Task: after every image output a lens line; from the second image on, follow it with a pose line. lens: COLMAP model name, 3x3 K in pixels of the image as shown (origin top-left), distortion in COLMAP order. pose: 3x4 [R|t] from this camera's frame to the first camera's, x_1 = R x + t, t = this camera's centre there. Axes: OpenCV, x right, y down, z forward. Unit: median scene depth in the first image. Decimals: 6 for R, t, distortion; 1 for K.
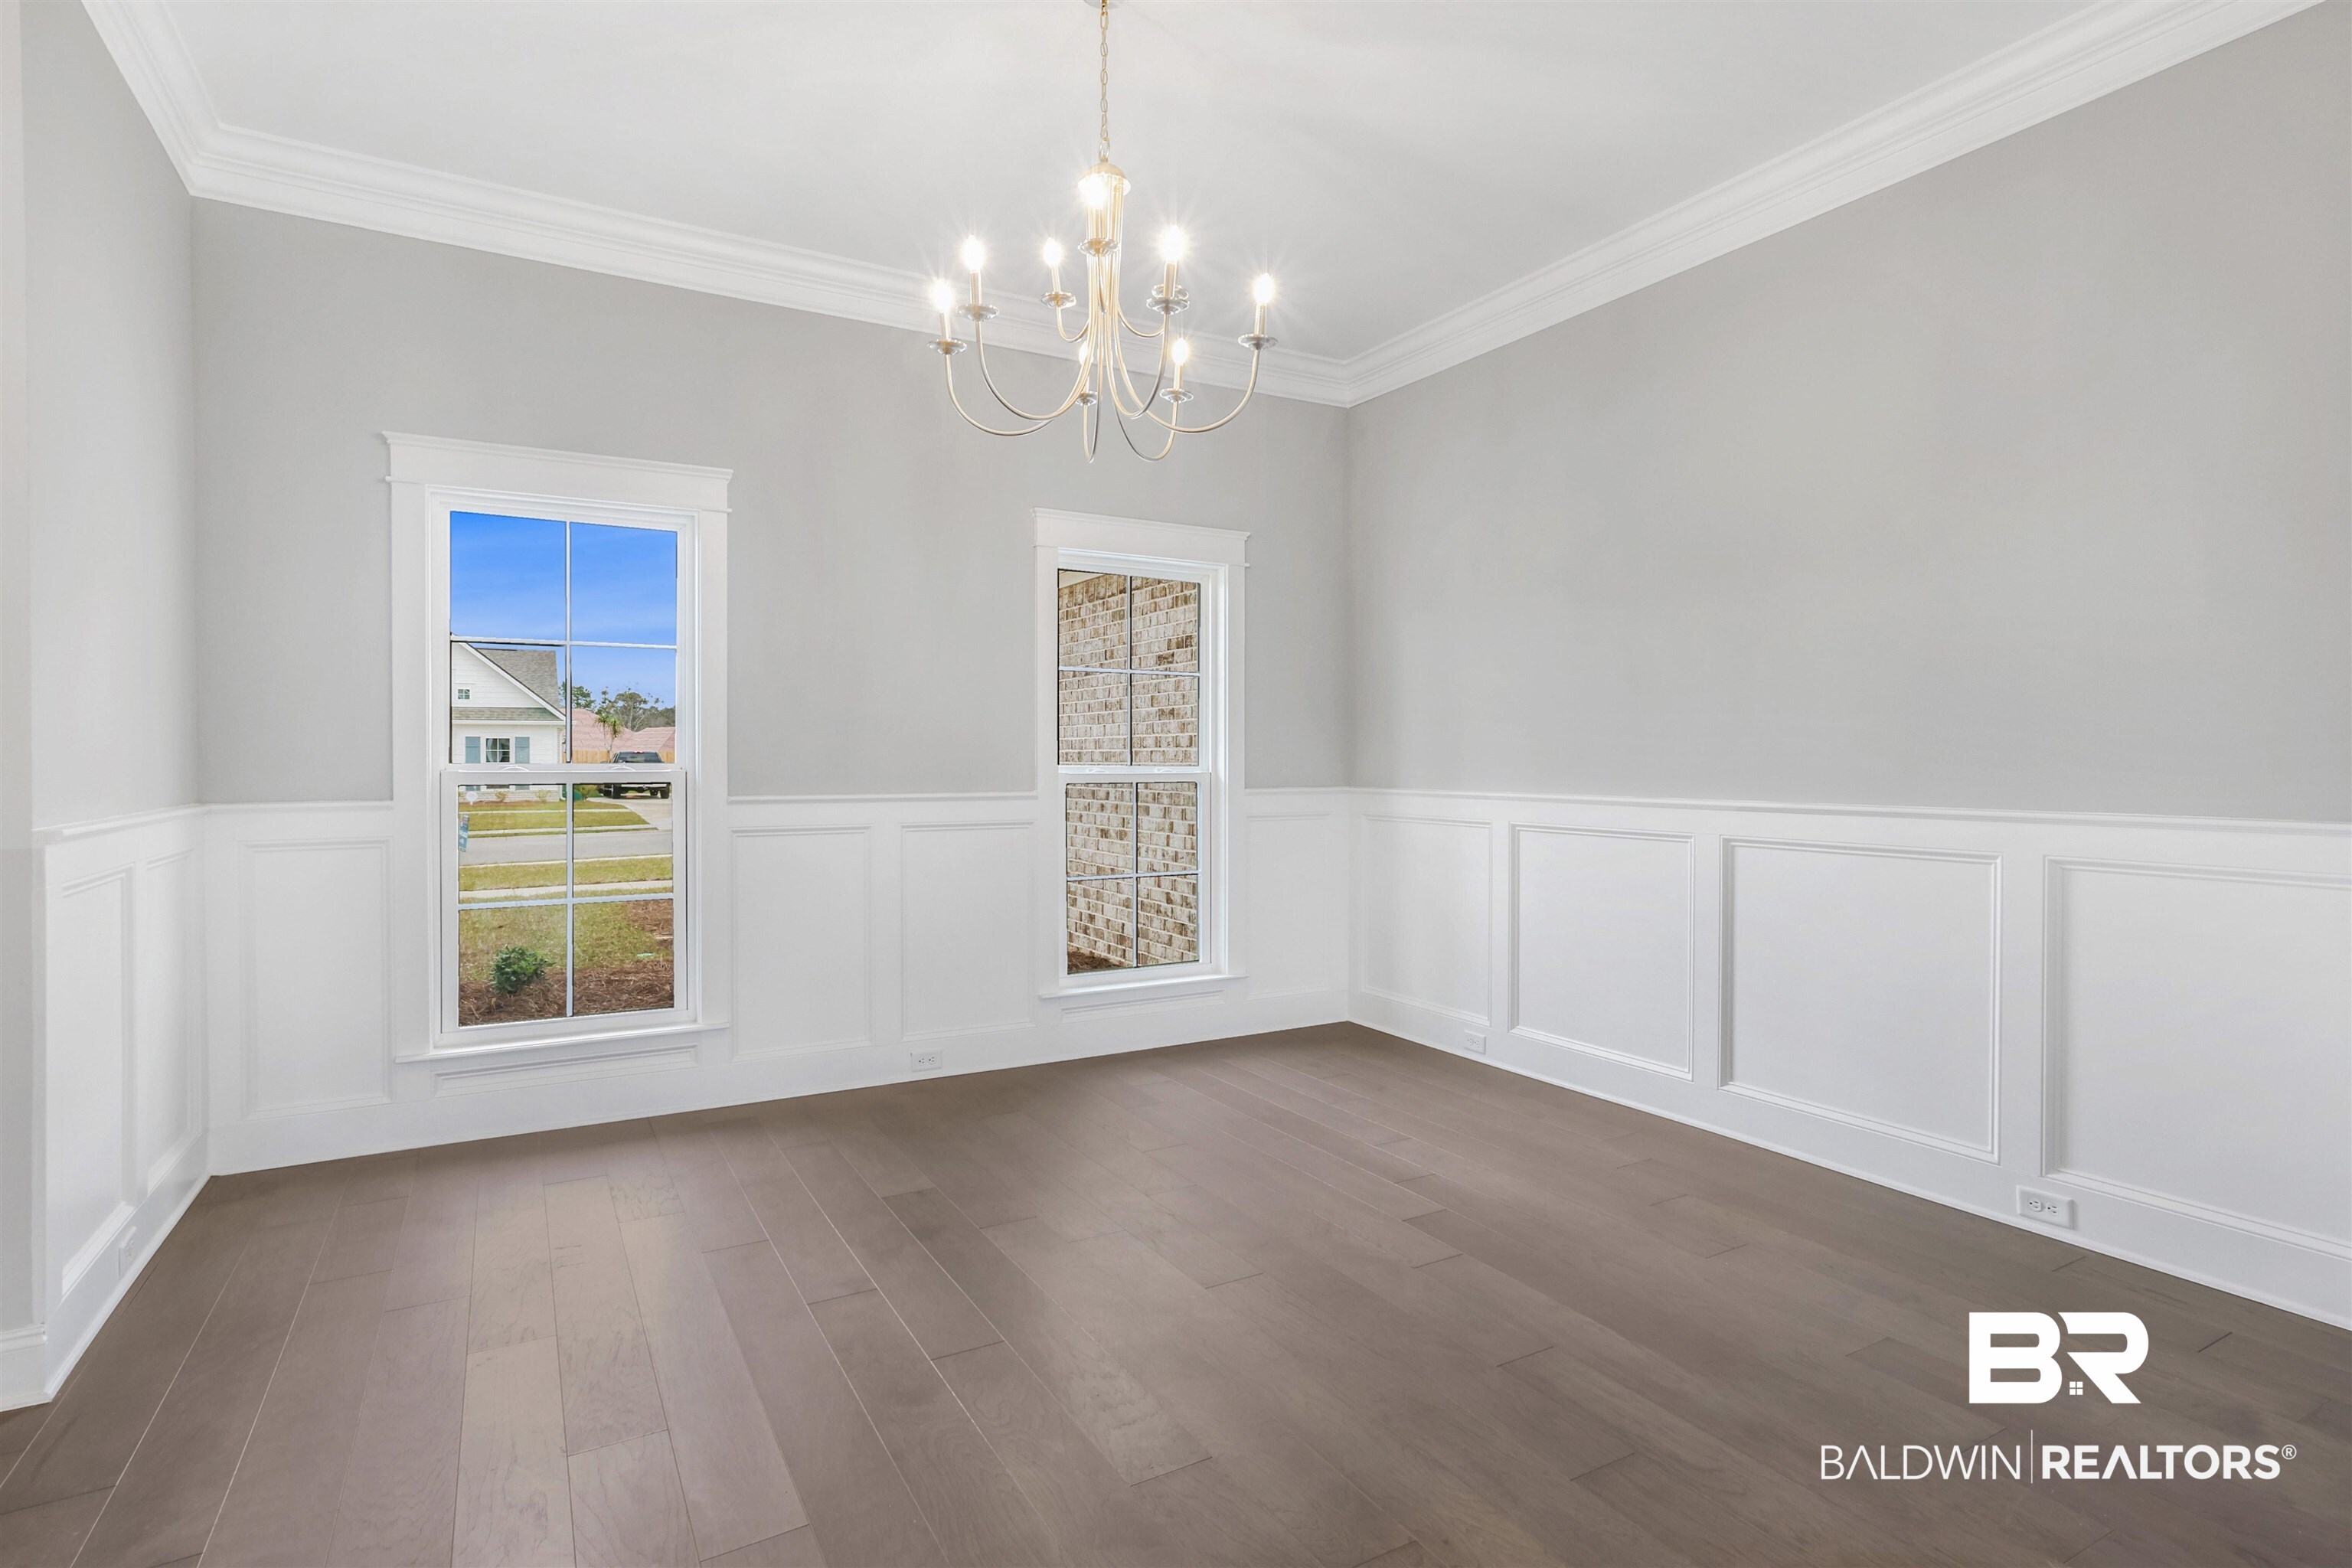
lens RADIAL K [[1088.6, 0, 1160.9], [0, 1088.6, 753.7], [0, 0, 1]] dist [-0.022815, -0.000105]
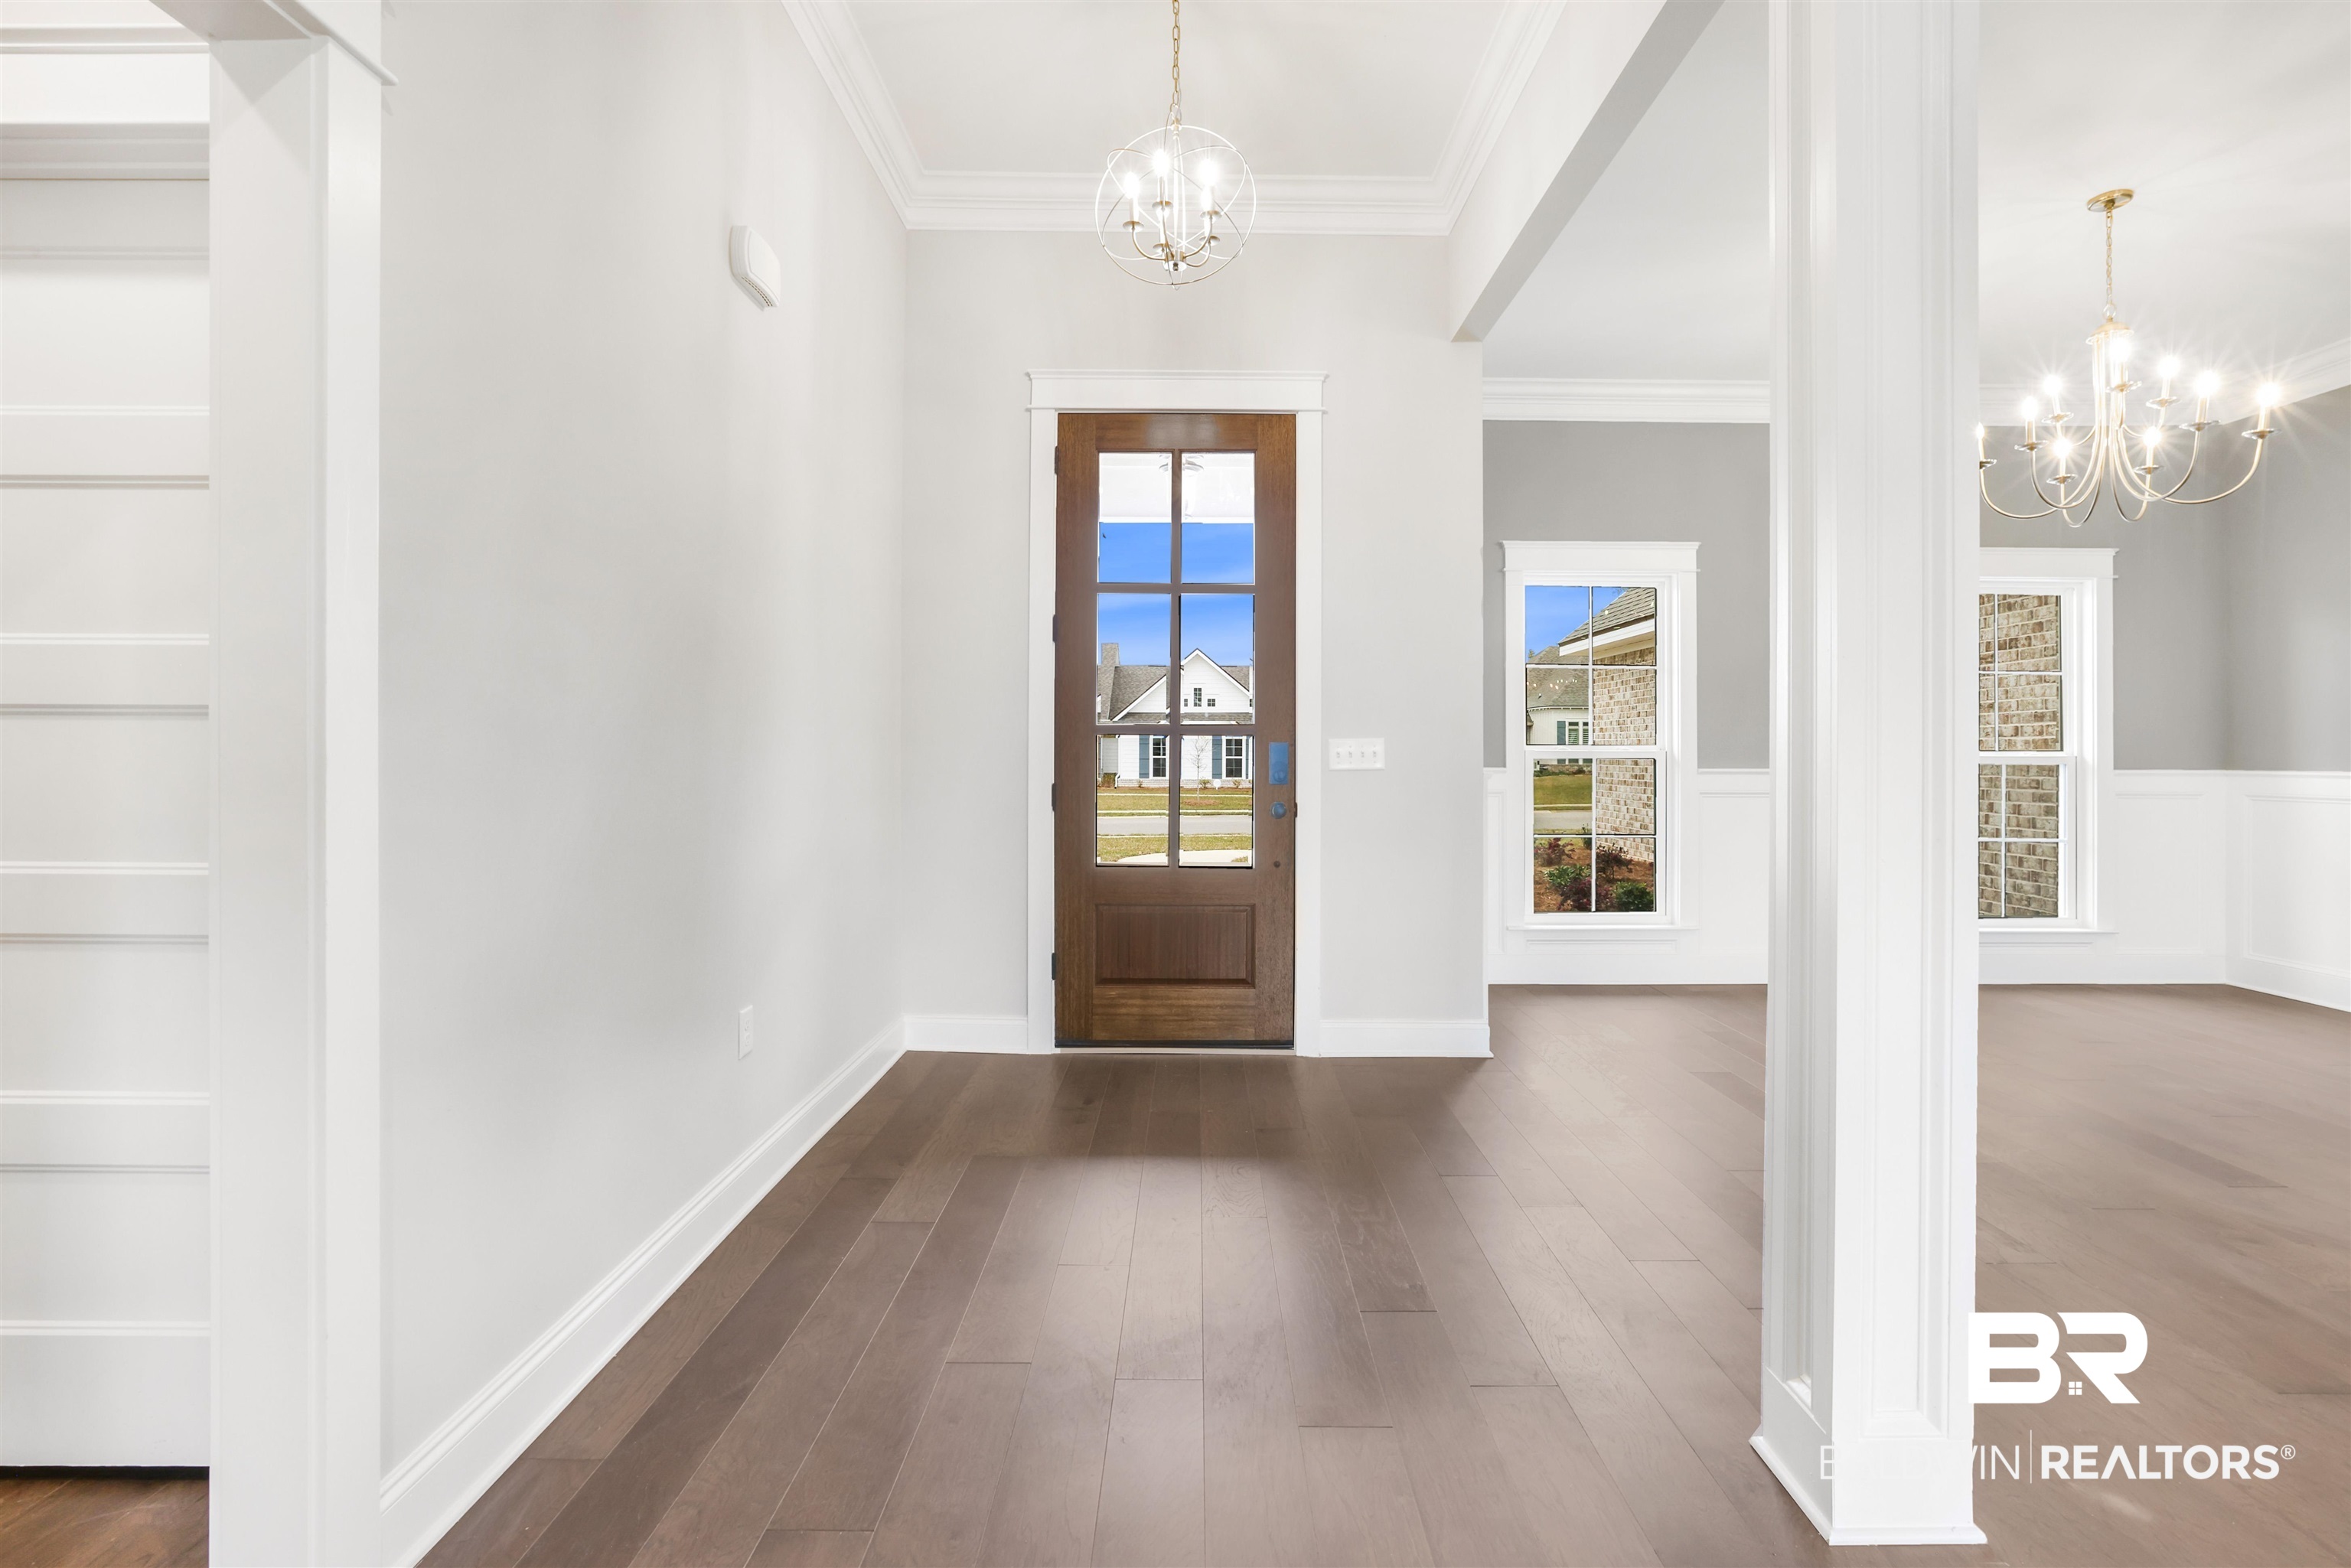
lens RADIAL K [[1078.7, 0, 1189.6], [0, 1078.7, 745.9], [0, 0, 1]] dist [-0.001761, -0.000025]
pose [[0.894140, -0.001349, -0.447785, -0.308426], [-0.002424, 0.999966, -0.007854, 0.018929], [0.447780, 0.008108, 0.894107, -0.502104]]
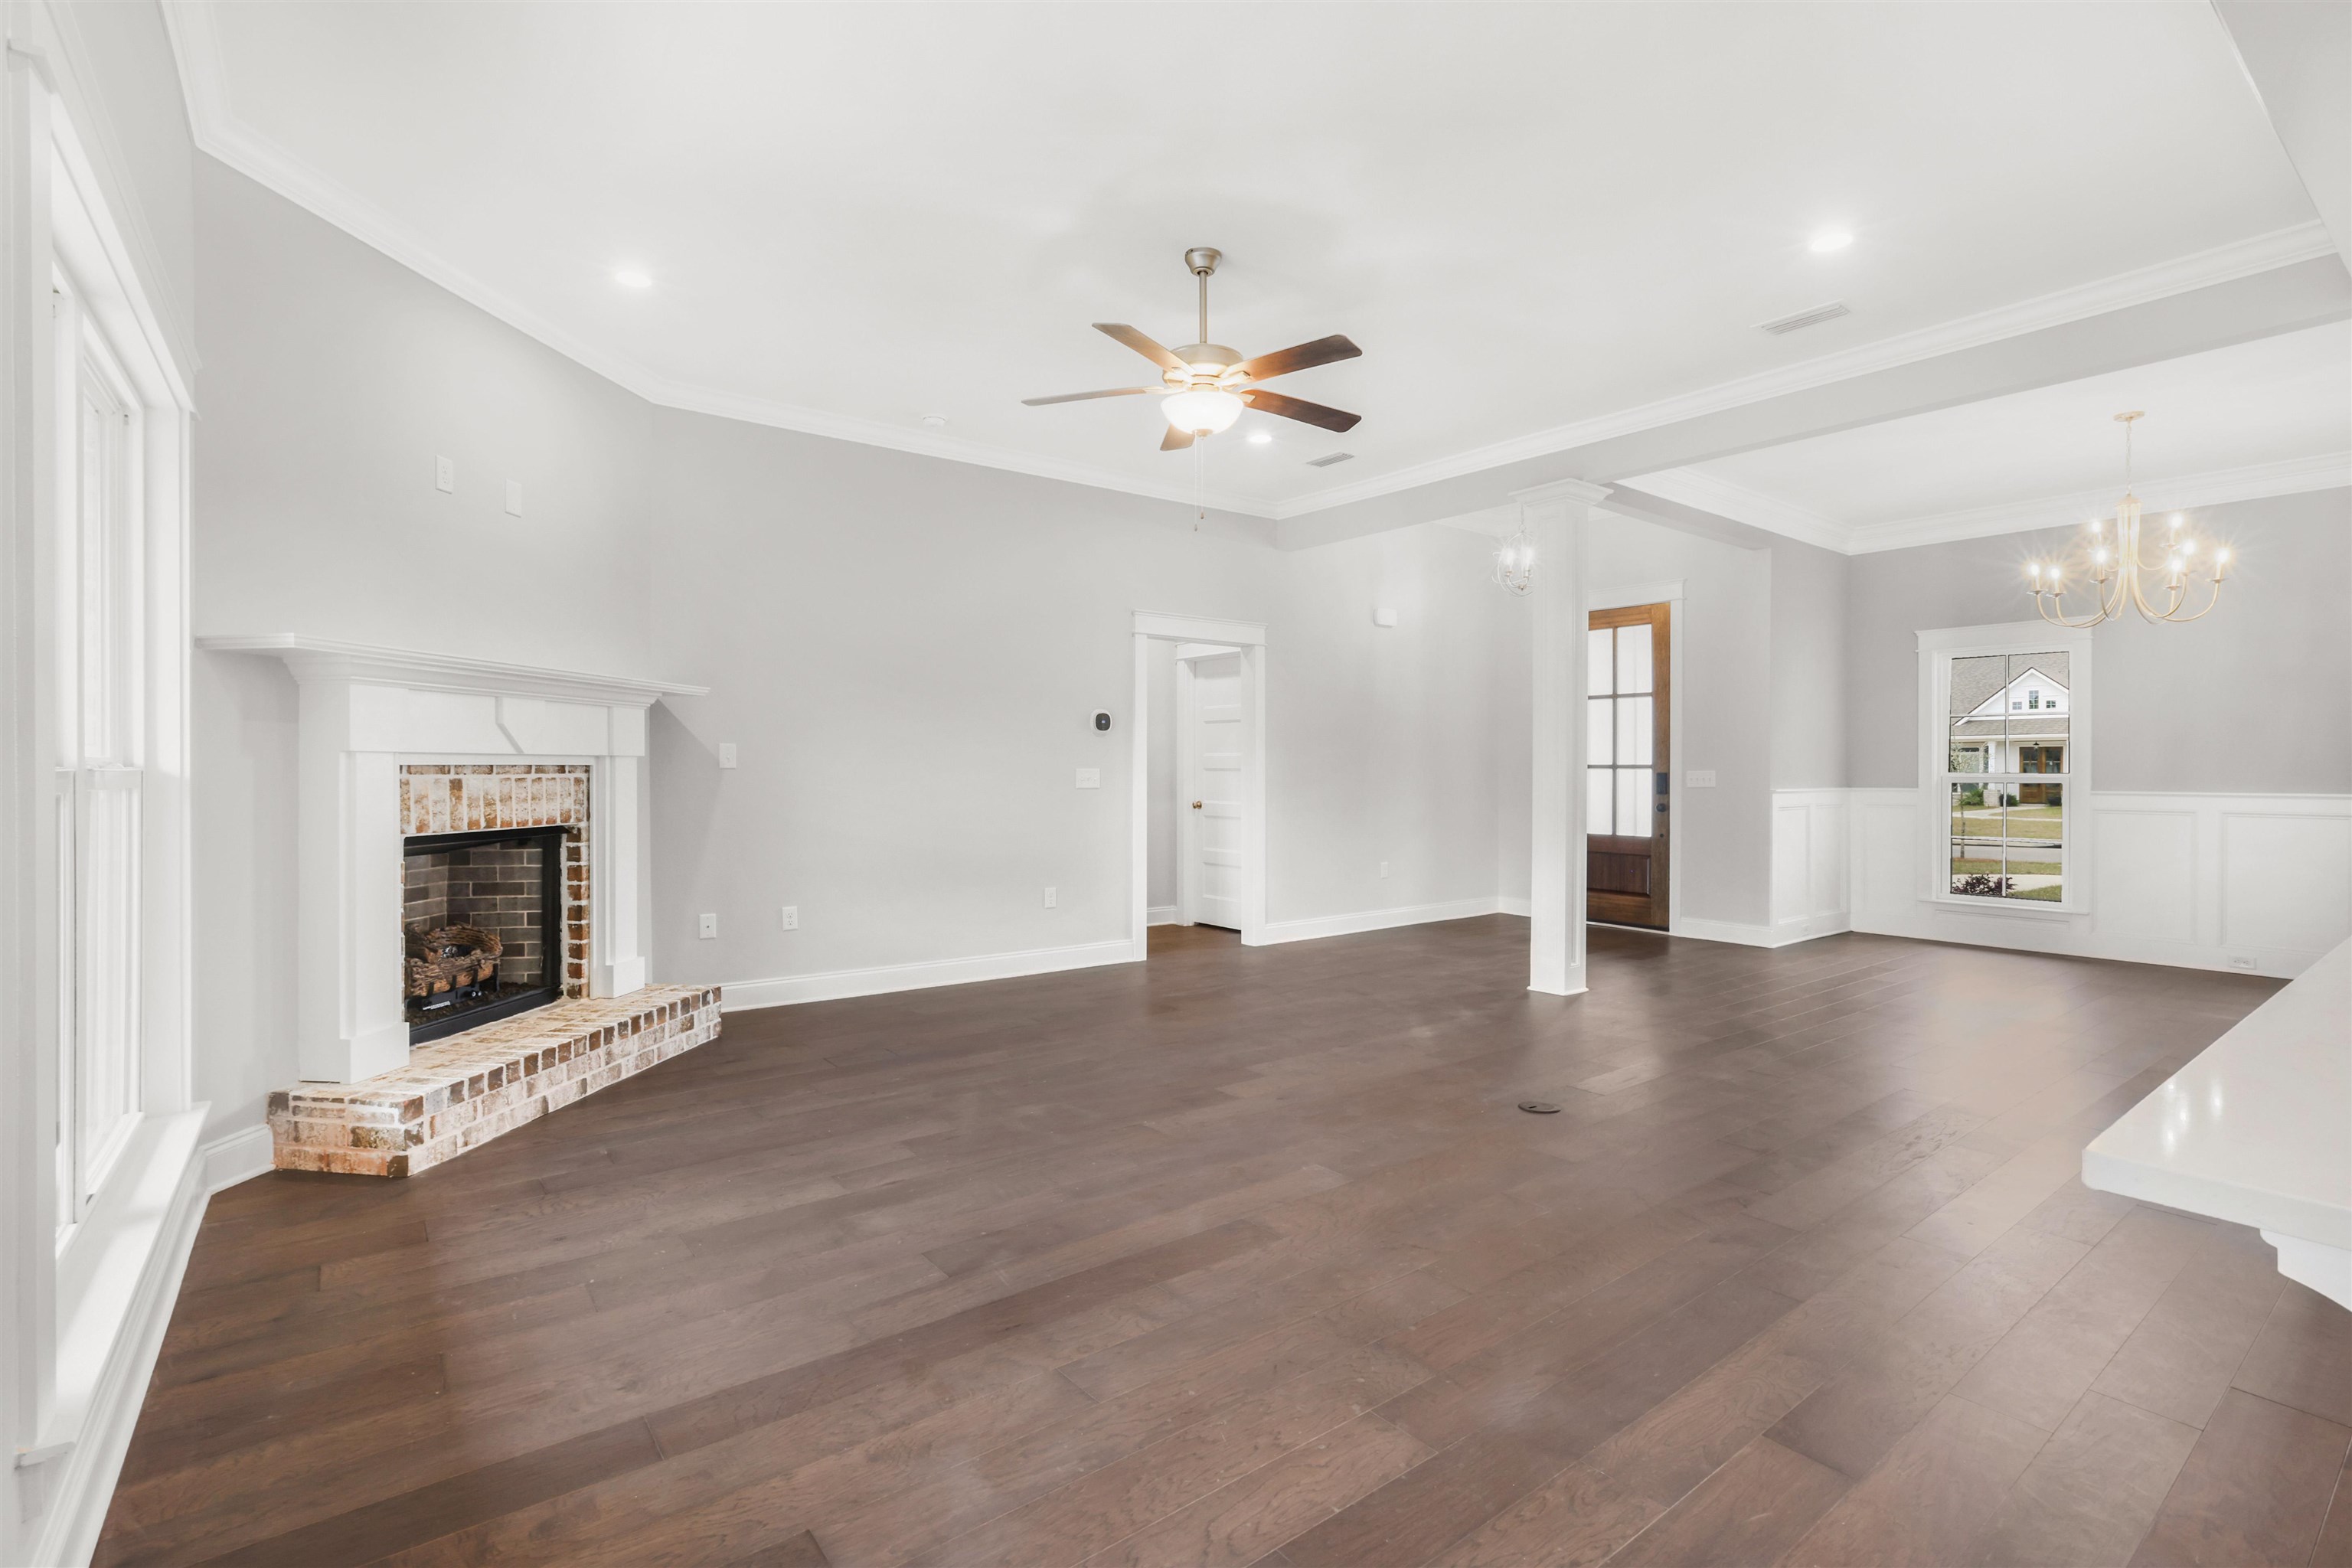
lens RADIAL K [[1088.6, 0, 1160.9], [0, 1088.6, 753.7], [0, 0, 1]] dist [-0.022815, -0.000105]
pose [[0.193027, -0.023919, -0.980902, 0.980358], [-0.002322, 0.999689, -0.024834, 0.023559], [0.981191, 0.007071, 0.192912, -0.810375]]
